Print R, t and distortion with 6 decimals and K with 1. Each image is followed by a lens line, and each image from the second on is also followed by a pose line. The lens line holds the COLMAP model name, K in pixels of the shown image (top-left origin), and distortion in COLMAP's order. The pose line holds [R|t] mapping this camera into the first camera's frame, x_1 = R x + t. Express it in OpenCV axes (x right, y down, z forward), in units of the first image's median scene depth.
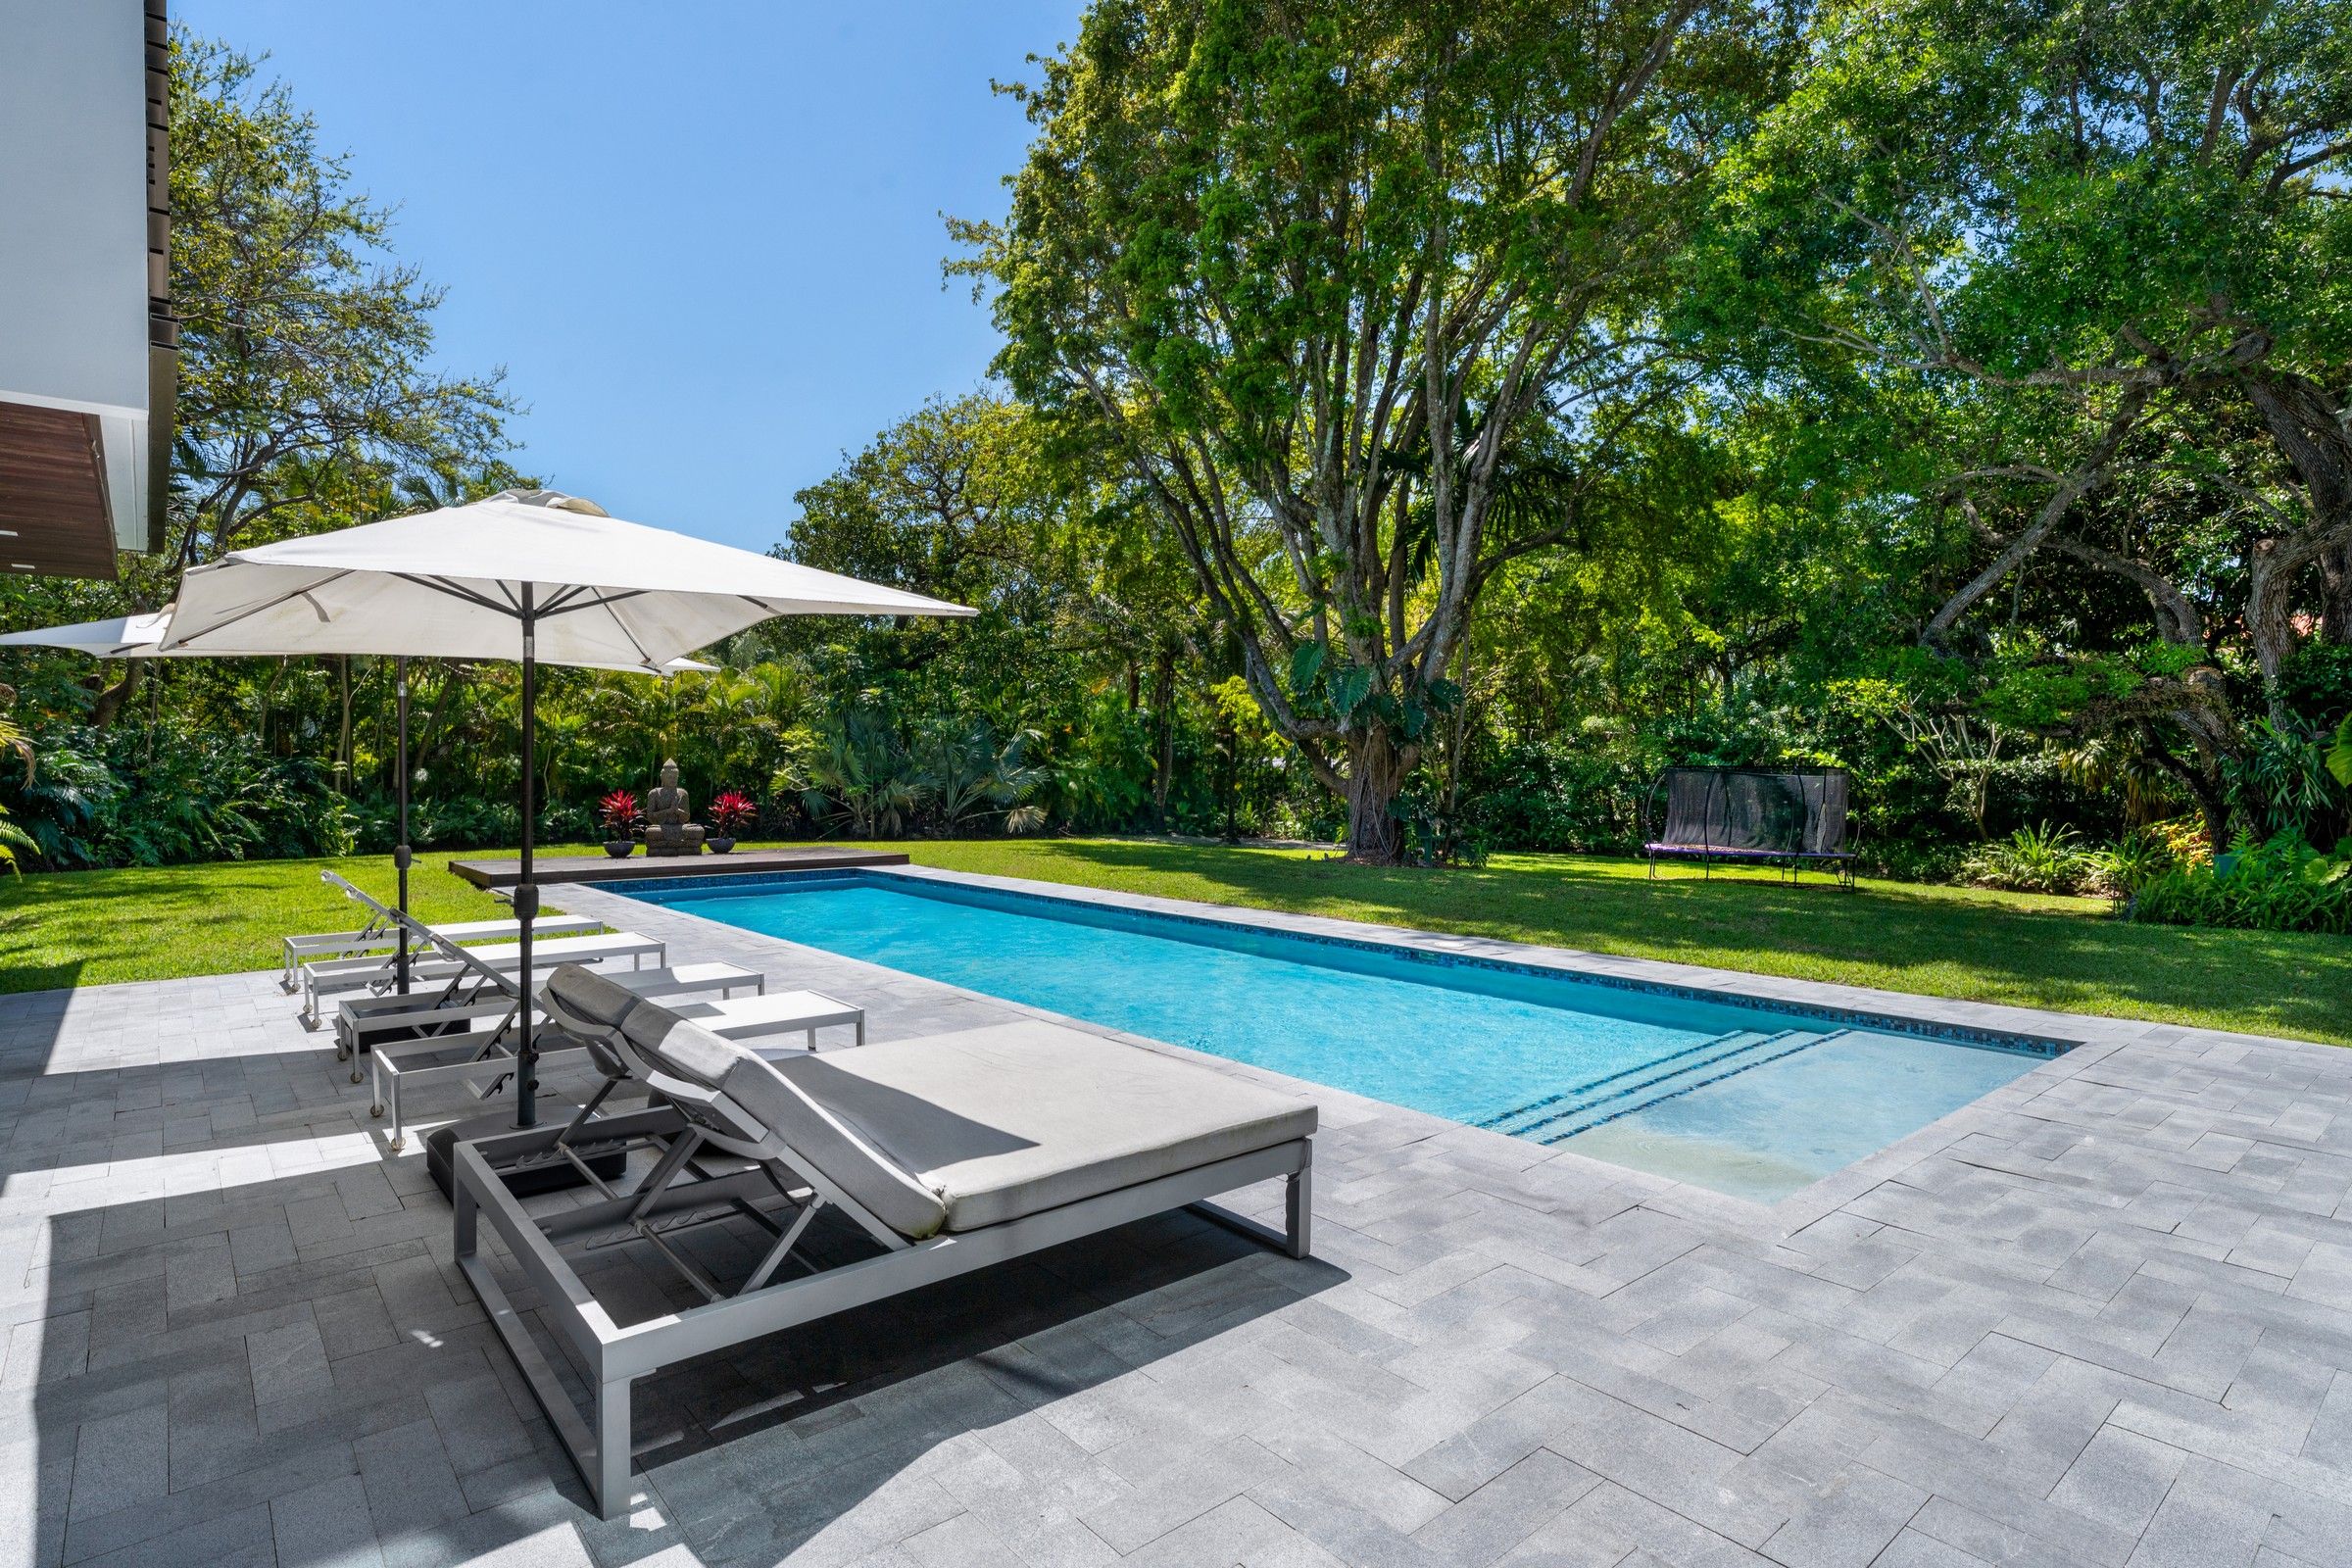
lens RADIAL K [[1192.9, 0, 1176.0], [0, 1192.9, 784.0], [0, 0, 1]] dist [0.012974, -0.011924]
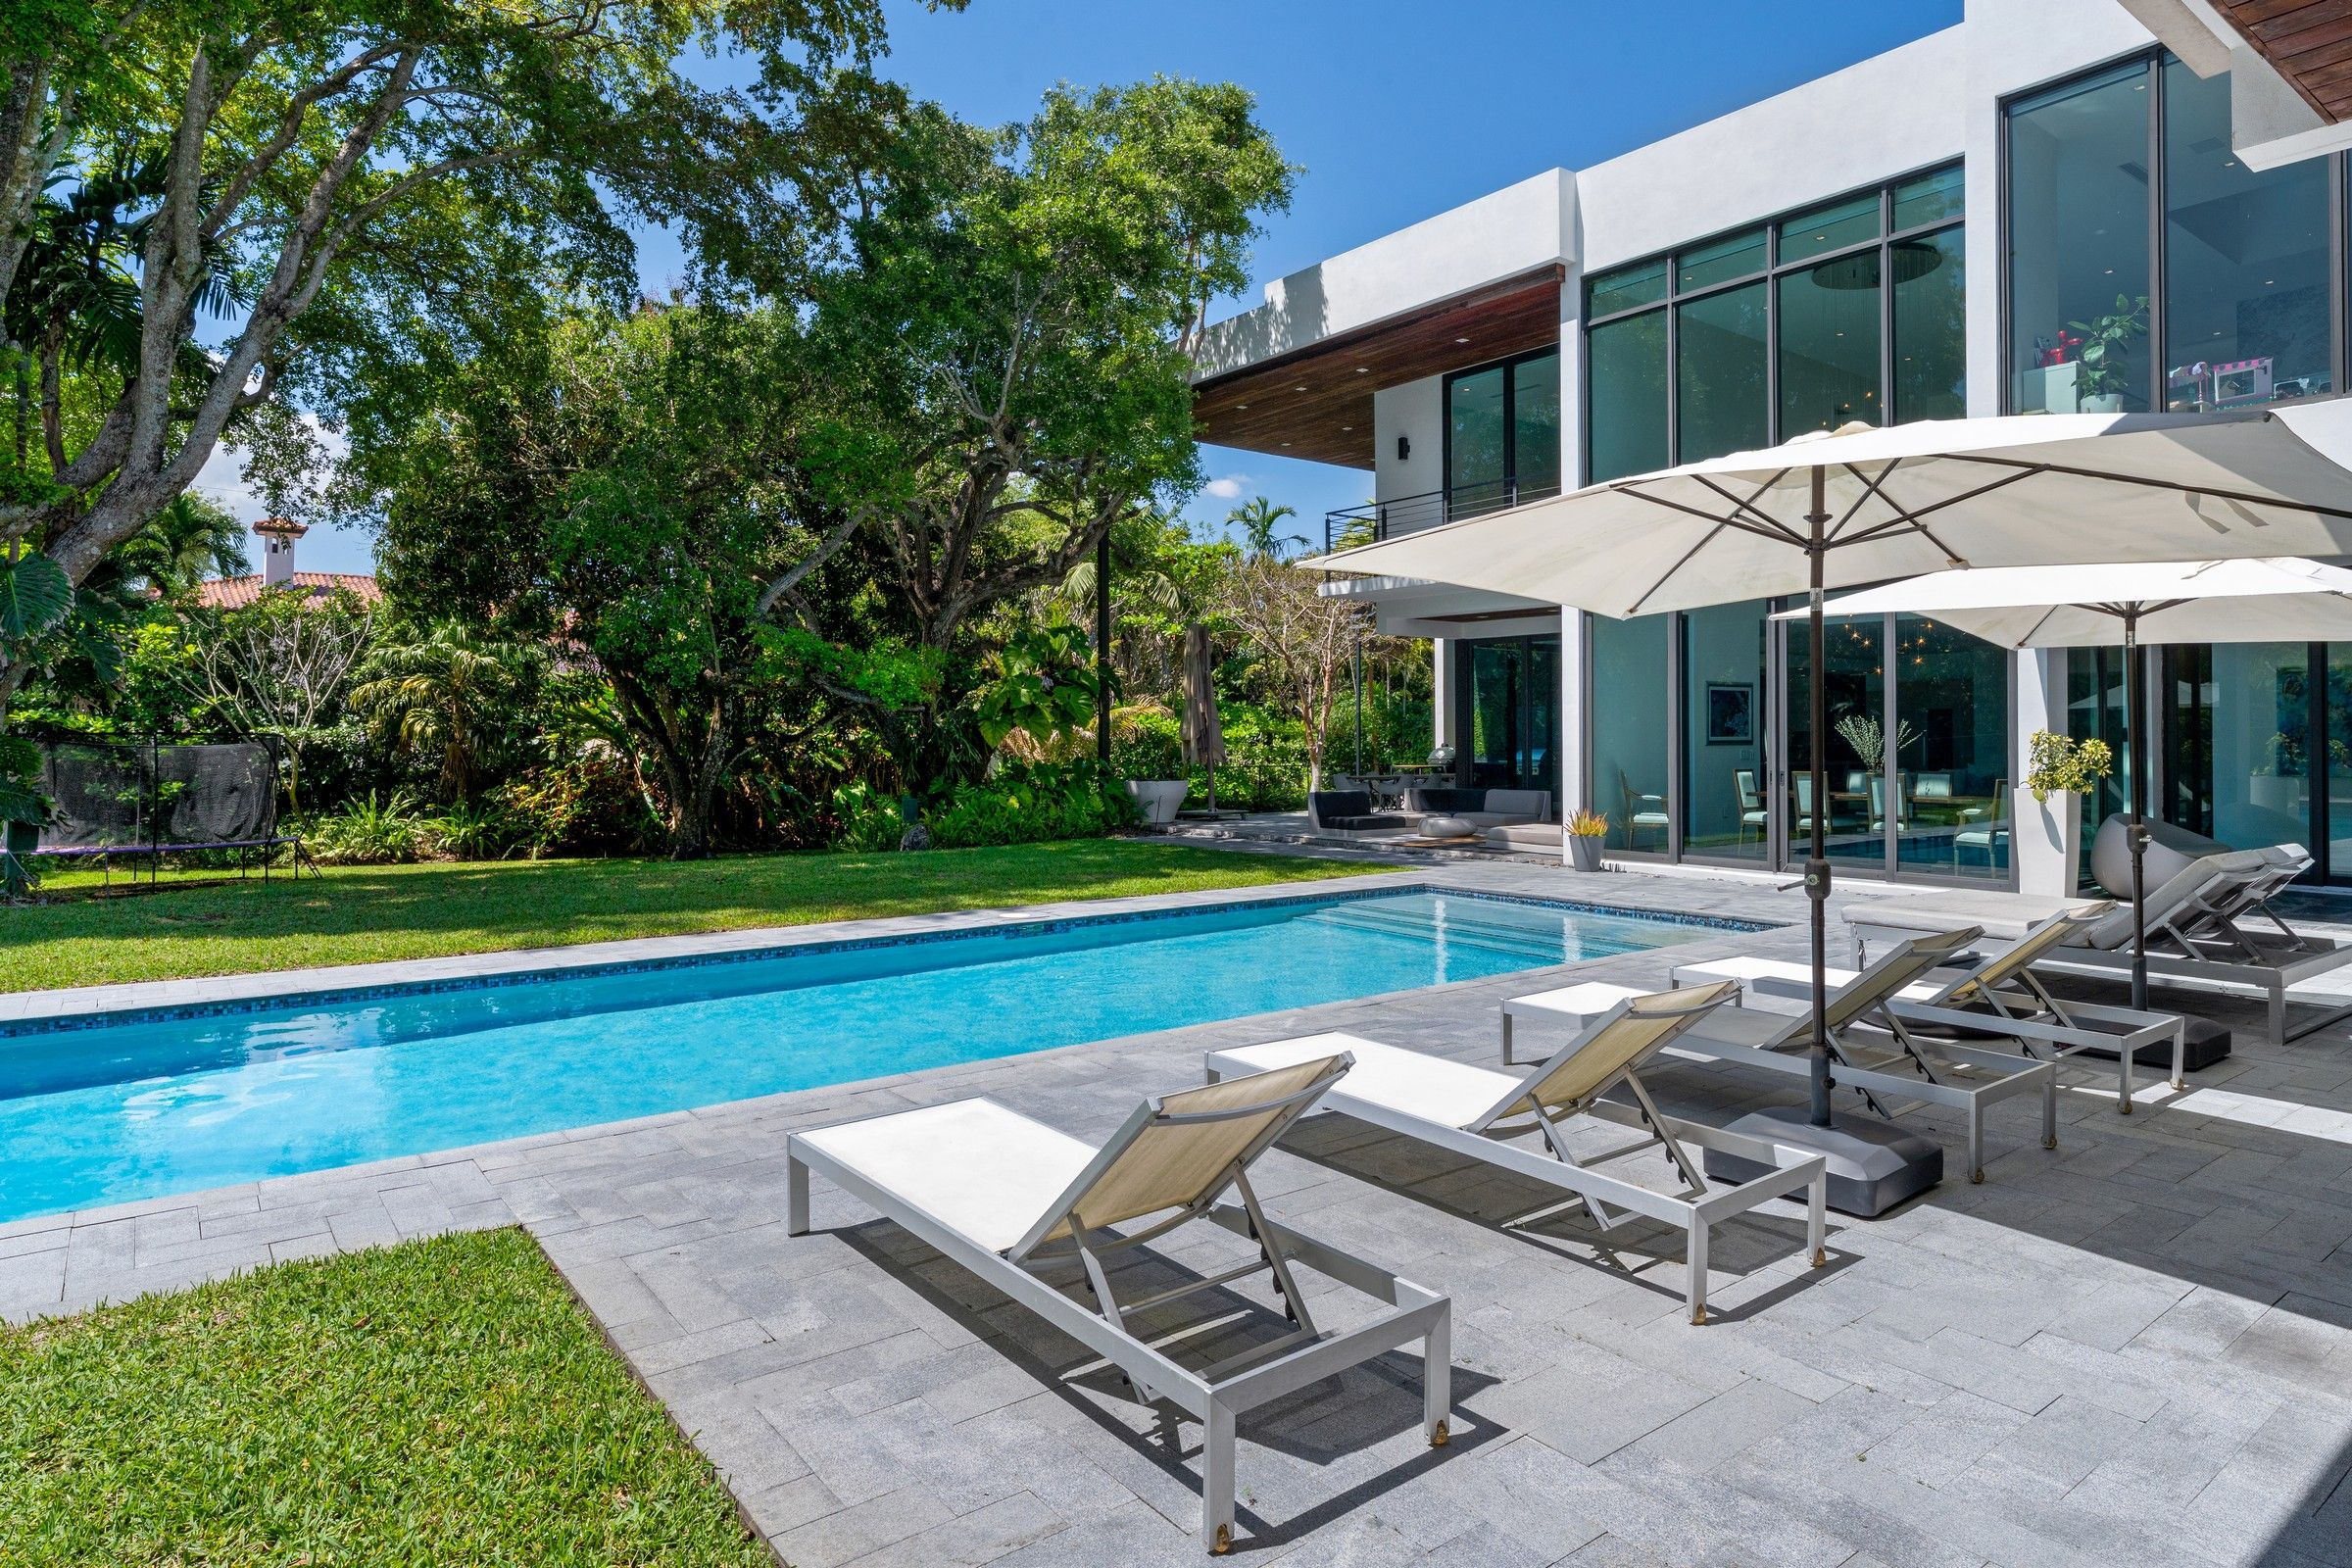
lens RADIAL K [[1329.8, 0, 1169.7], [0, 1329.8, 732.1], [0, 0, 1]] dist [0.001425, 0.000292]
pose [[0.054332, 0.003657, 0.998516, -0.252748], [0.013196, 0.999903, -0.004381, -0.002672], [-0.998436, 0.013414, 0.054279, 0.243018]]
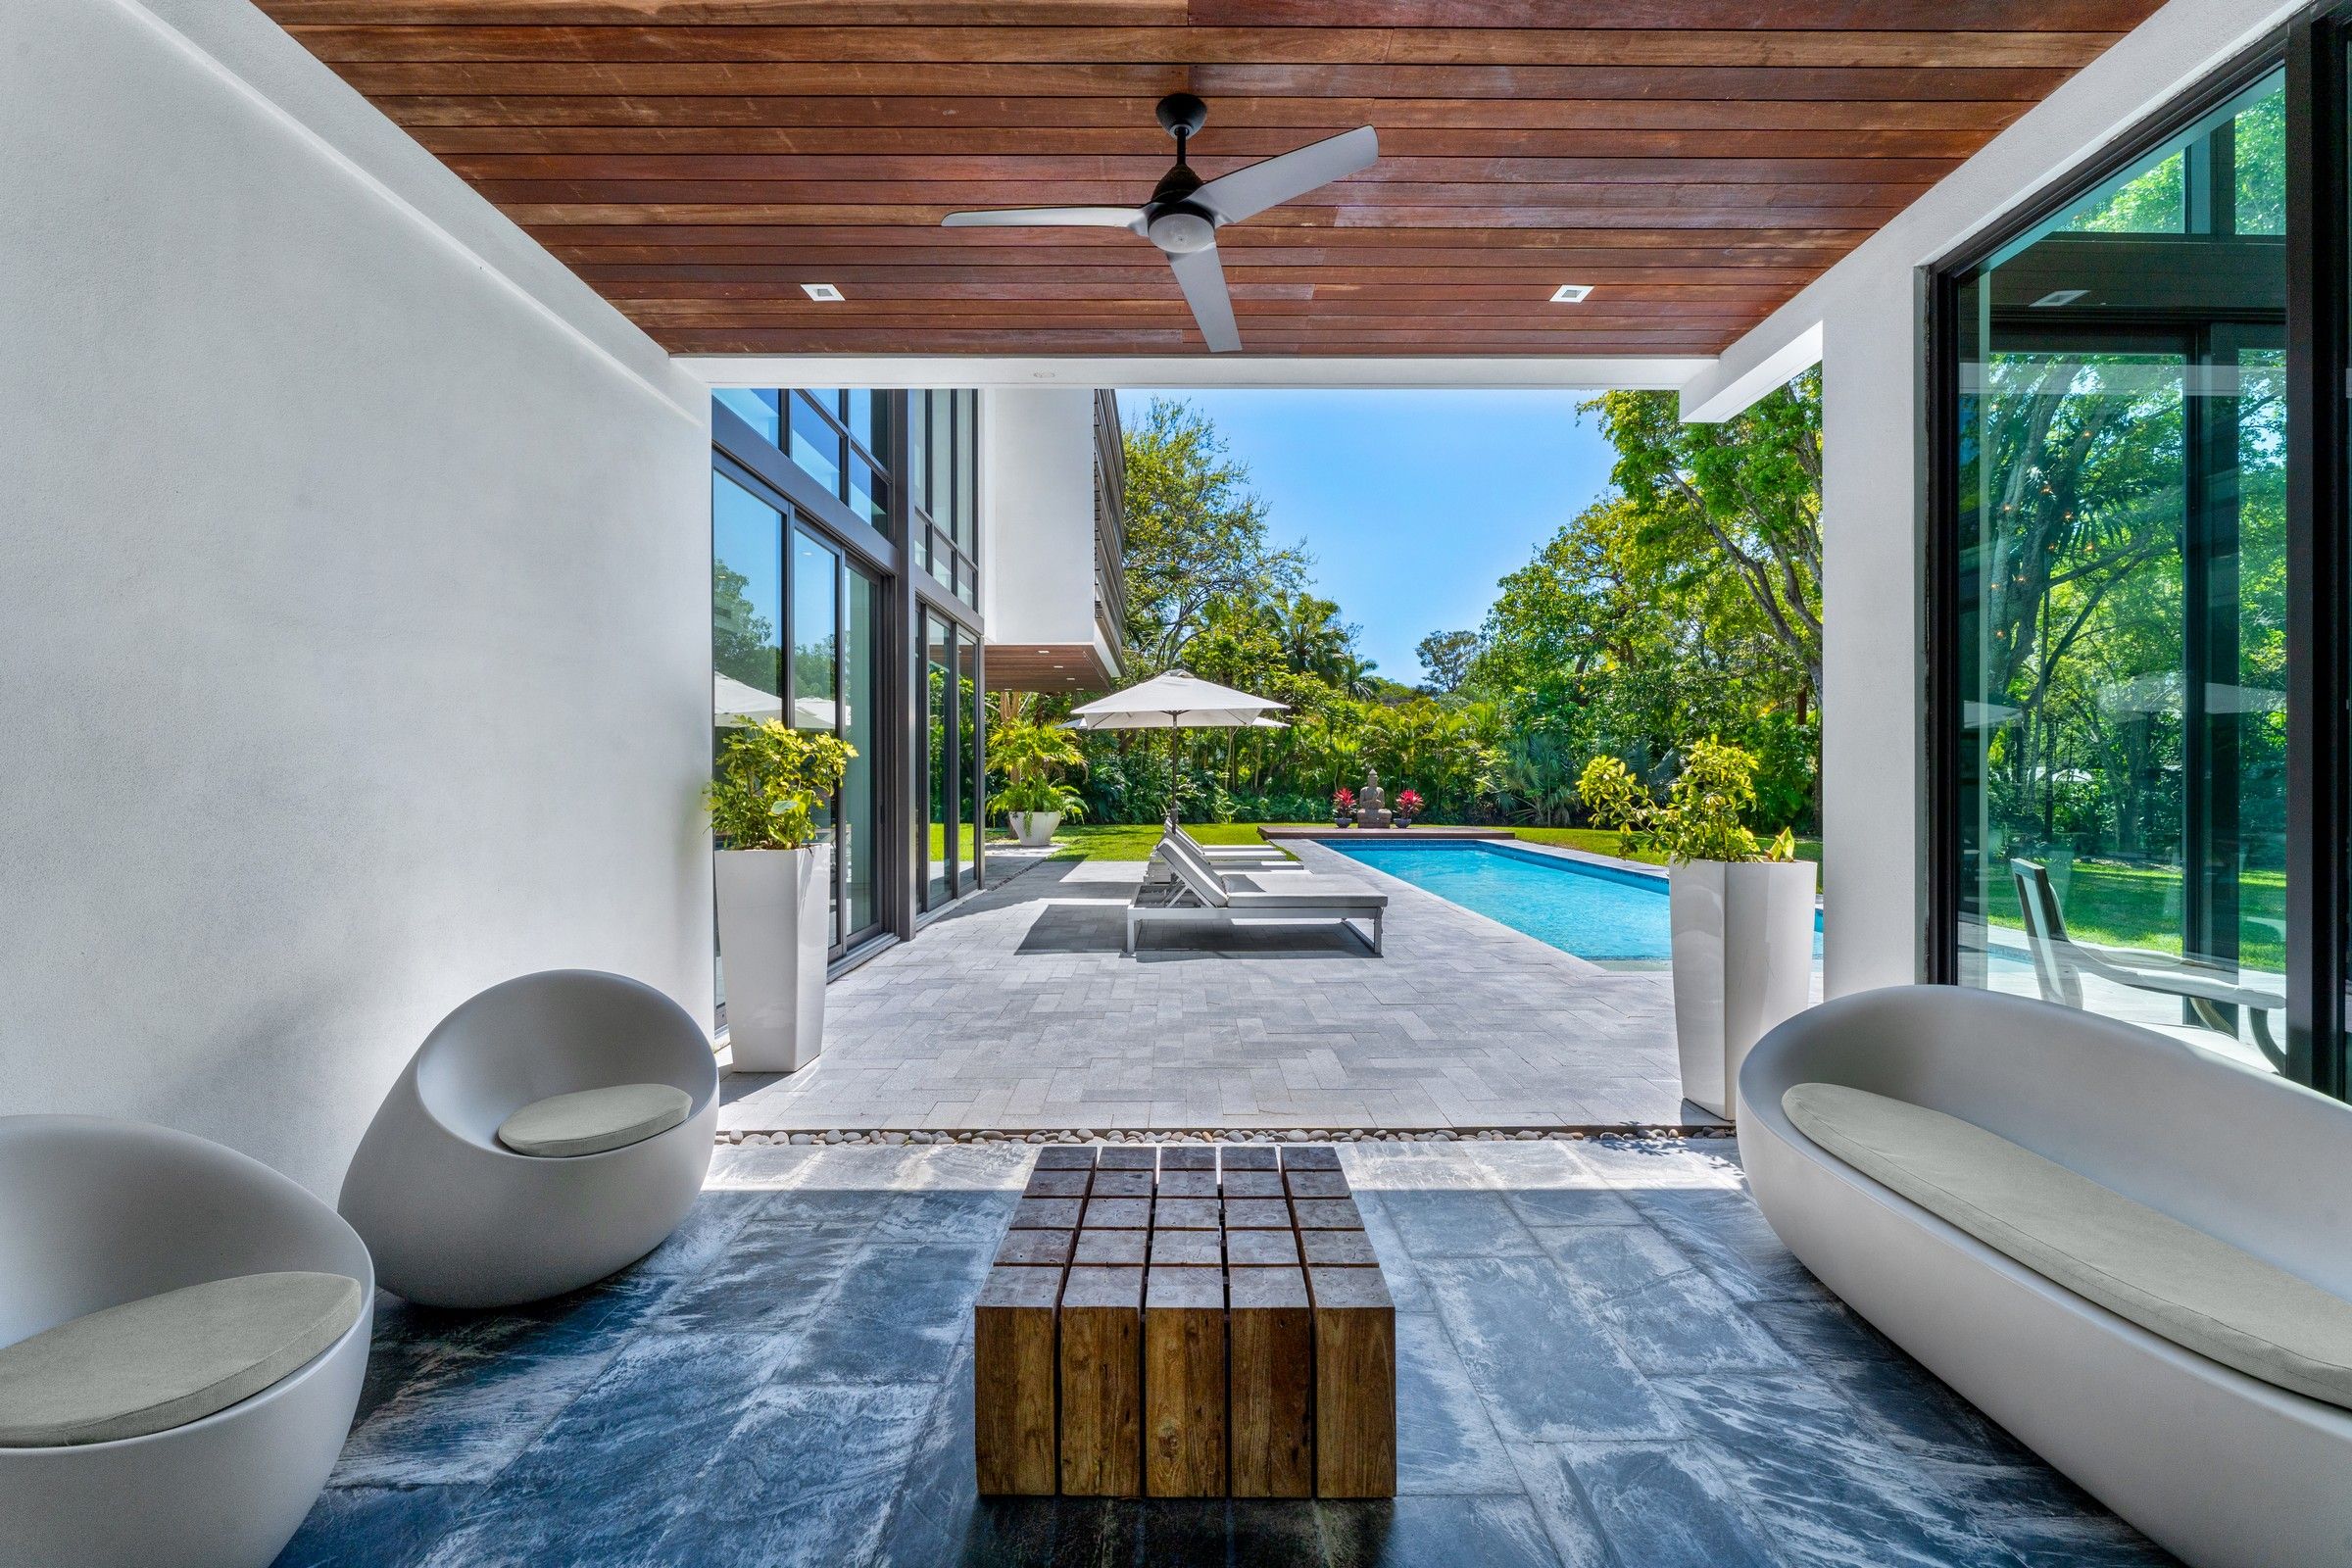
lens RADIAL K [[938.5, 0, 1176.0], [0, 938.5, 784.0], [0, 0, 1]] dist [-0.000113, 0.000137]
pose [[0.763427, 0.002706, -0.645888, 0.156379], [-0.008333, 0.999949, -0.005660, 0.006389], [0.645840, 0.009703, 0.763411, -0.121530]]
